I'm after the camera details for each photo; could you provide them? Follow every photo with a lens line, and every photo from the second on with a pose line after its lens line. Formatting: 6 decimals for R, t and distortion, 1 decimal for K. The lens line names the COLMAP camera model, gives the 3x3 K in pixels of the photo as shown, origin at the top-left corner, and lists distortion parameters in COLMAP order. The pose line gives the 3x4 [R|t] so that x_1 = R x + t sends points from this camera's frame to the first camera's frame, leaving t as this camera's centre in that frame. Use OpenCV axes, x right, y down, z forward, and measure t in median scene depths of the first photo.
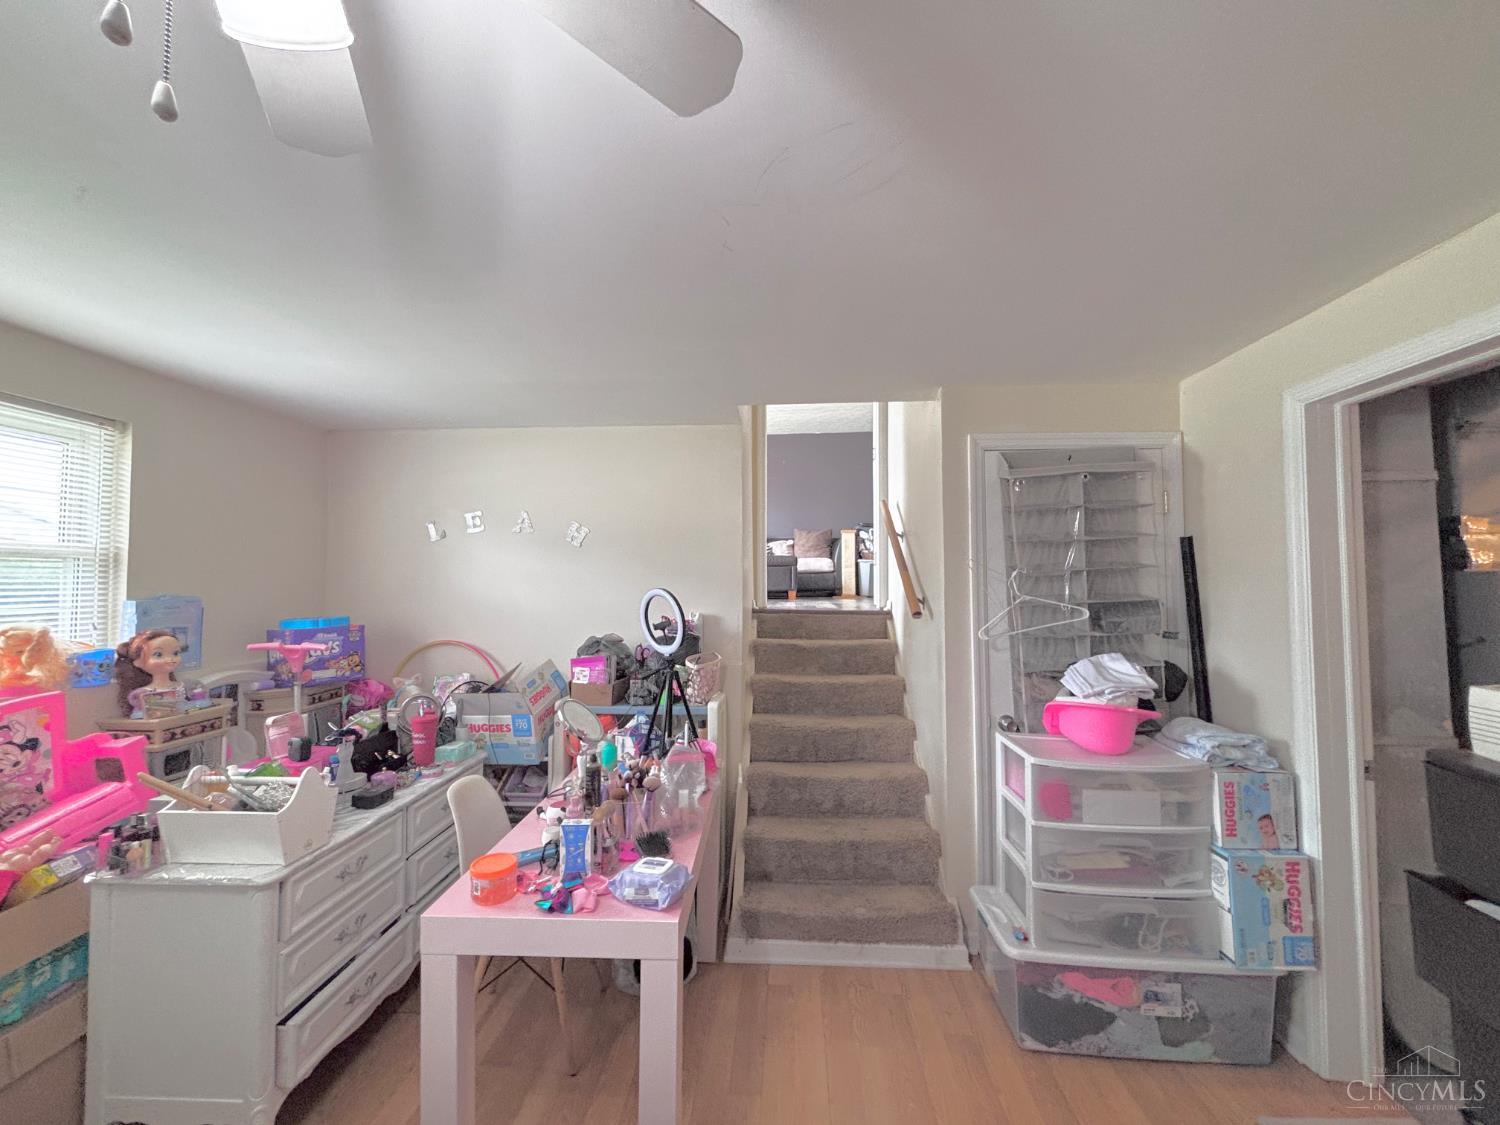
lens RADIAL K [[604.8, 0, 752.4], [0, 604.8, 558.0], [0, 0, 1]] dist [-0.001997, 0.000326]
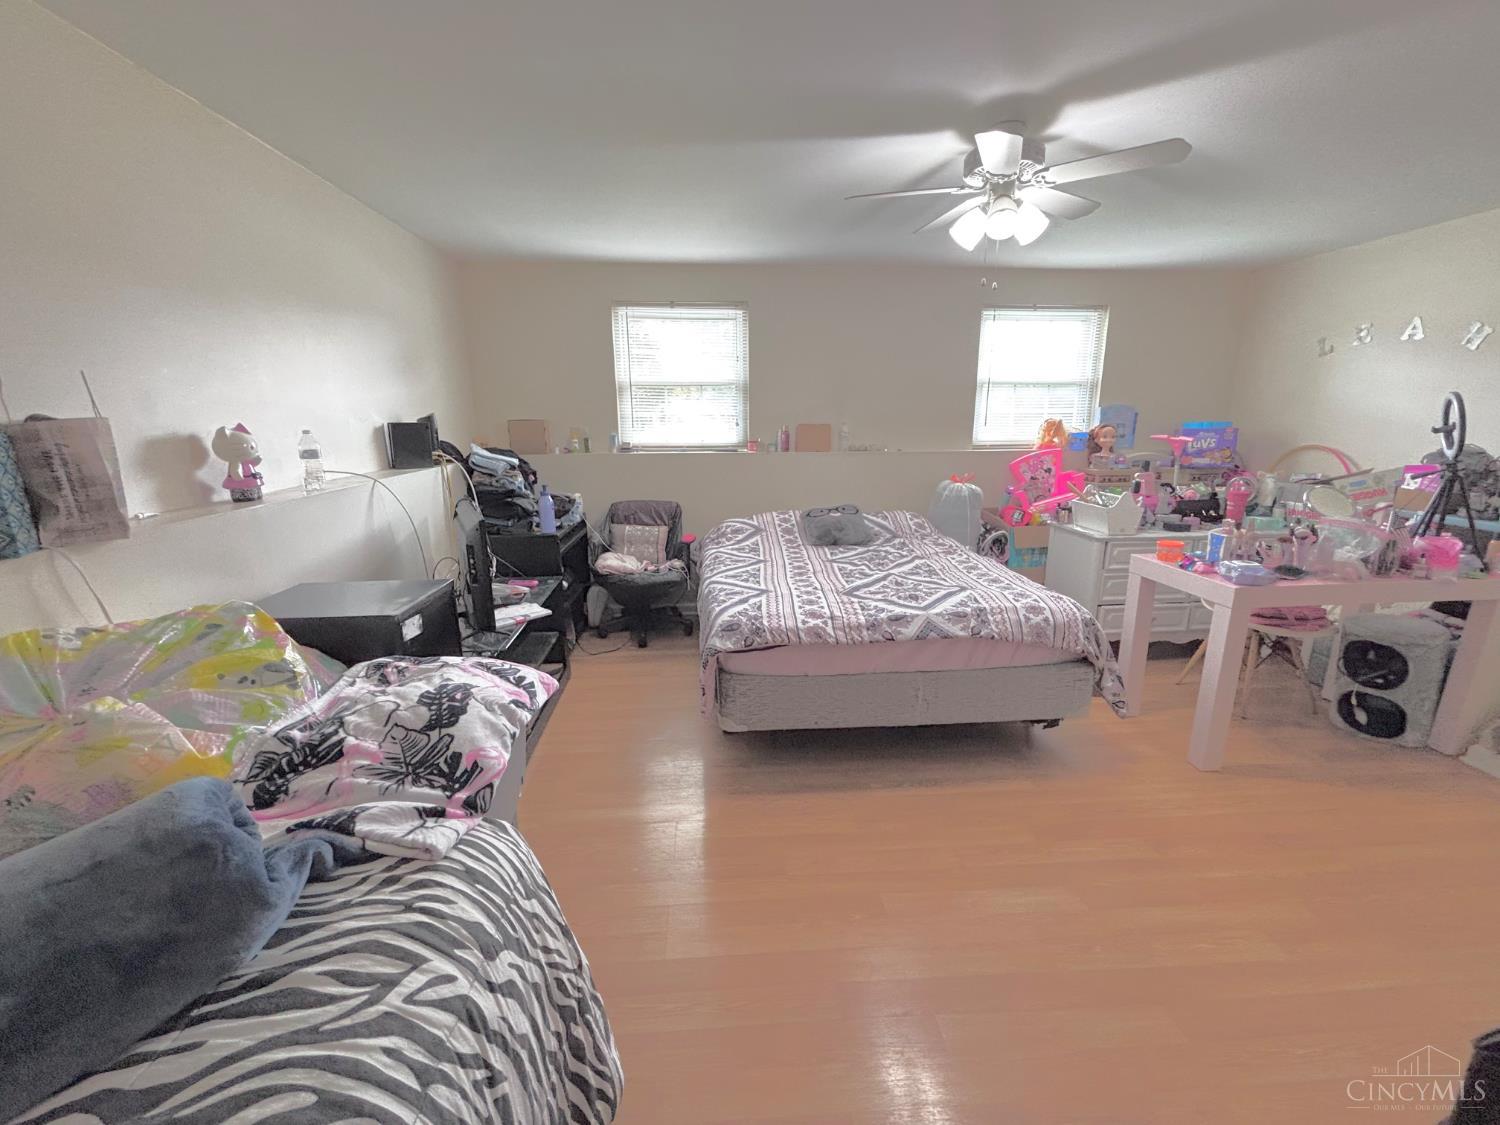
lens RADIAL K [[604.8, 0, 746.6], [0, 604.8, 564.9], [0, 0, 1]] dist [-0.001997, 0.000326]
pose [[0.118573, 0.245629, -0.962085, 0.781422], [0.047687, 0.966393, 0.252607, 0.018189], [0.991800, -0.075831, 0.102875, -0.323647]]
